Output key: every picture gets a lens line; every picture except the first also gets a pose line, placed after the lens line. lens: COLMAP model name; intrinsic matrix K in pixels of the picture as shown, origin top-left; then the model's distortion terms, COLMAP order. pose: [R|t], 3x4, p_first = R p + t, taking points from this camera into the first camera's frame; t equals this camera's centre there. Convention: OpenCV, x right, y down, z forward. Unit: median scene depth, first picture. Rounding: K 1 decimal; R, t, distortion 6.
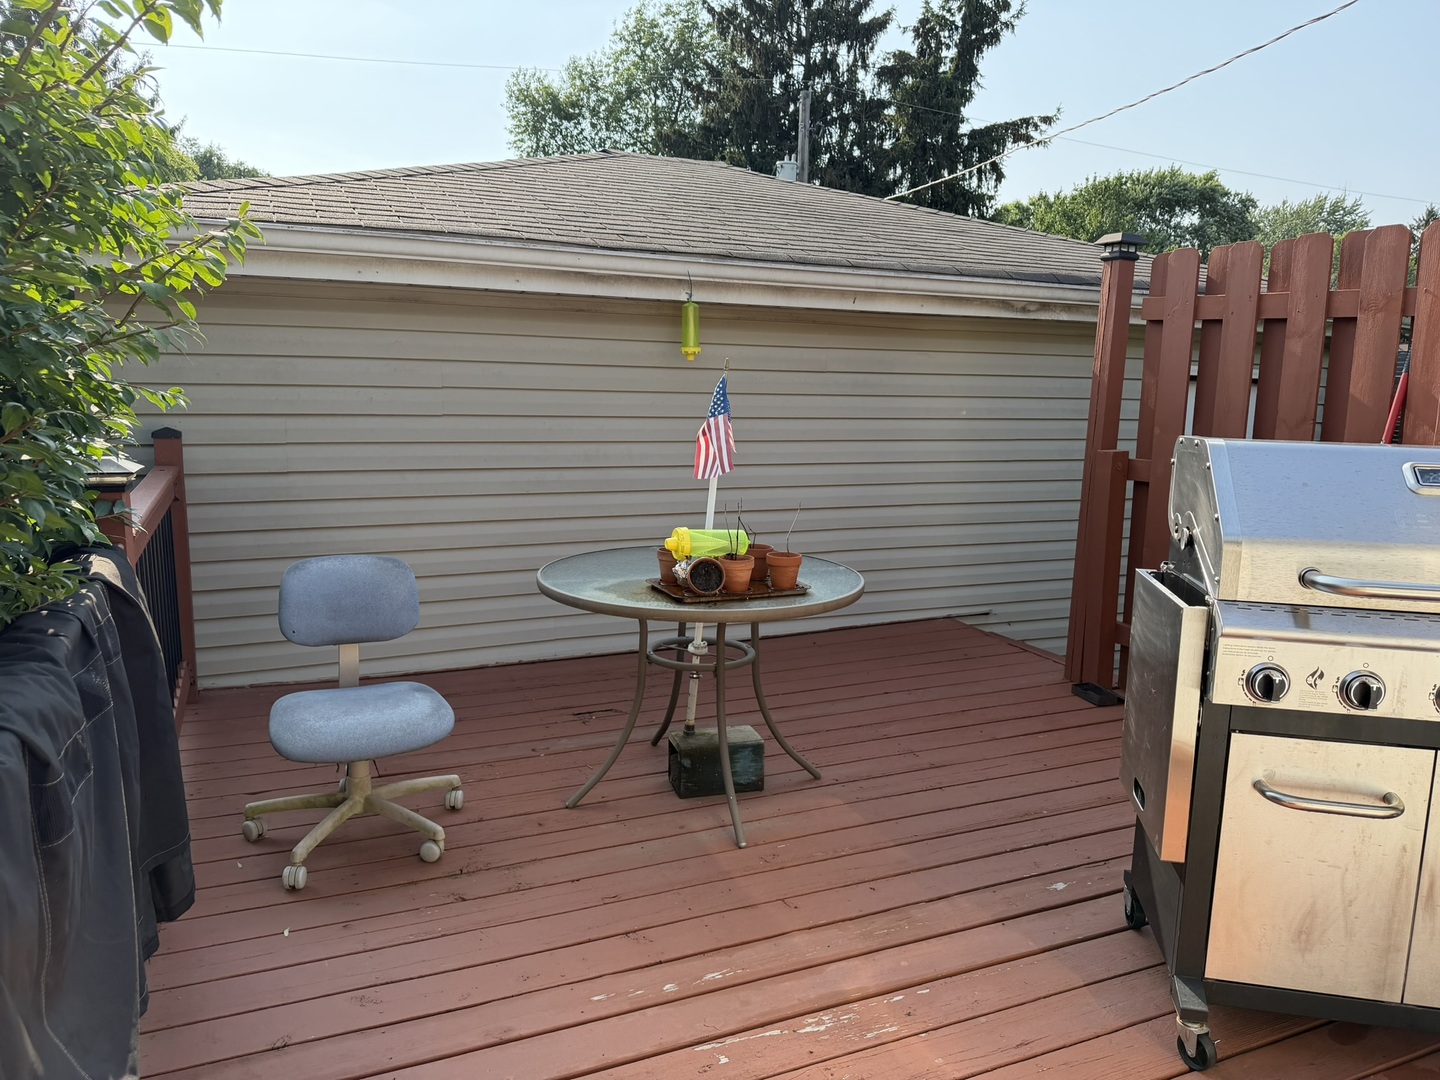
lens RADIAL K [[1018.5, 0, 717.7], [0, 1018.5, 540.5], [0, 0, 1]] dist [0.055206, -0.063611]
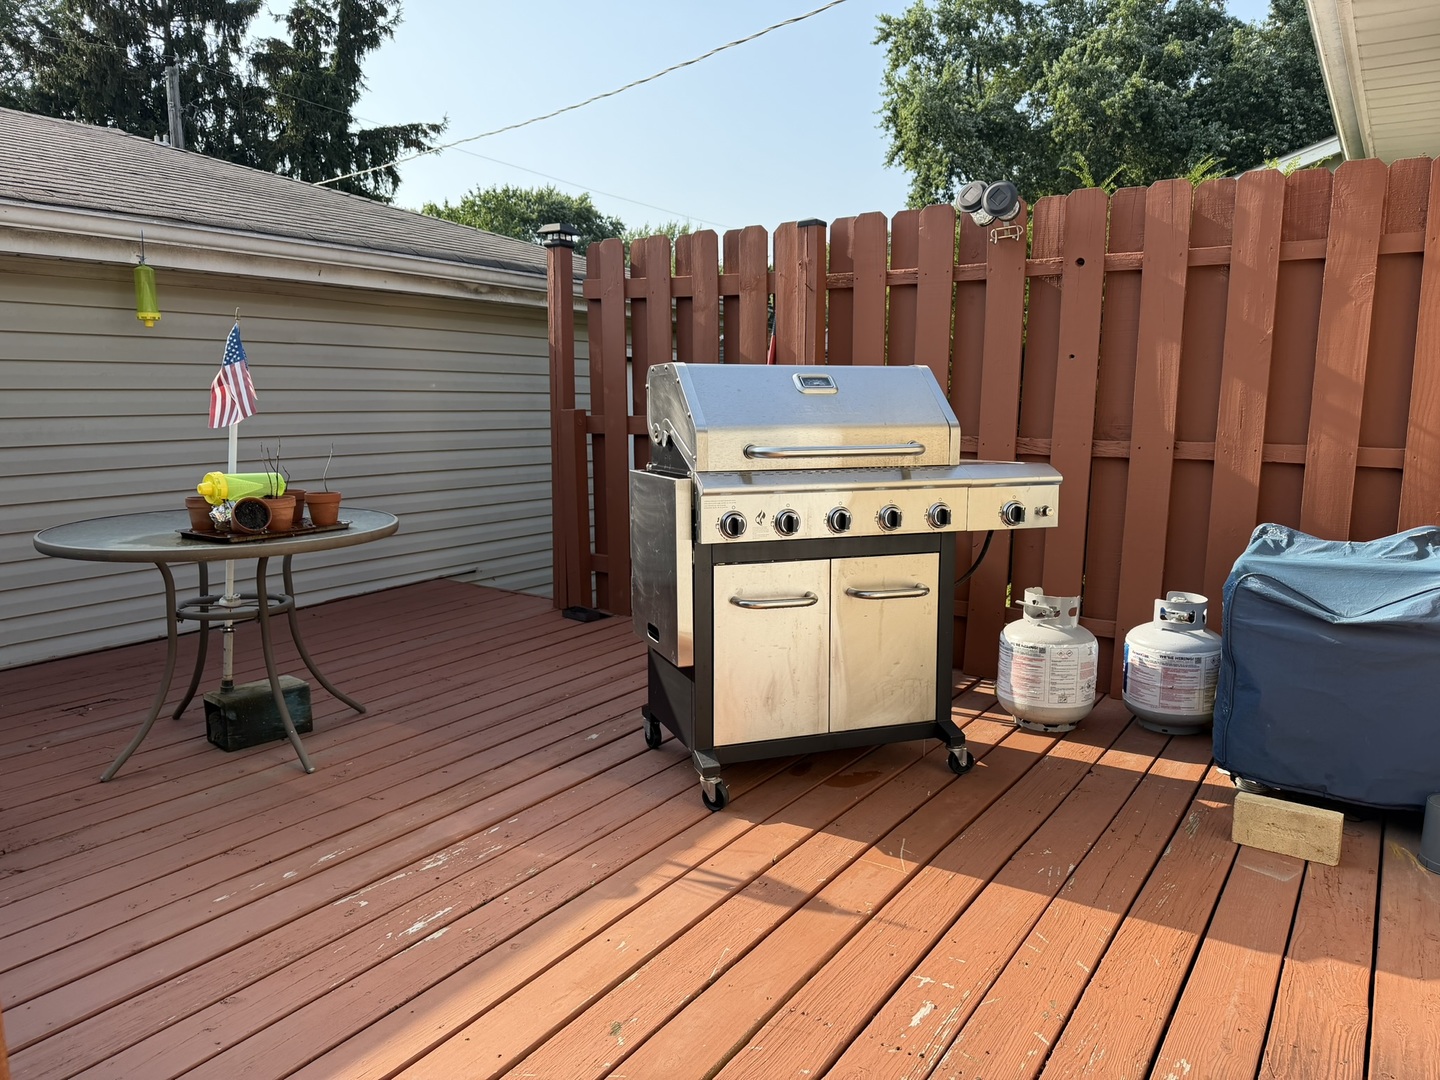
lens RADIAL K [[1018.5, 0, 717.0], [0, 1018.5, 556.7], [0, 0, 1]] dist [0.055206, -0.063611]
pose [[0.849628, -0.105250, 0.516773, -0.124459], [0.102697, 0.994144, 0.033630, 0.073510], [-0.517286, 0.024498, 0.855462, -0.112127]]
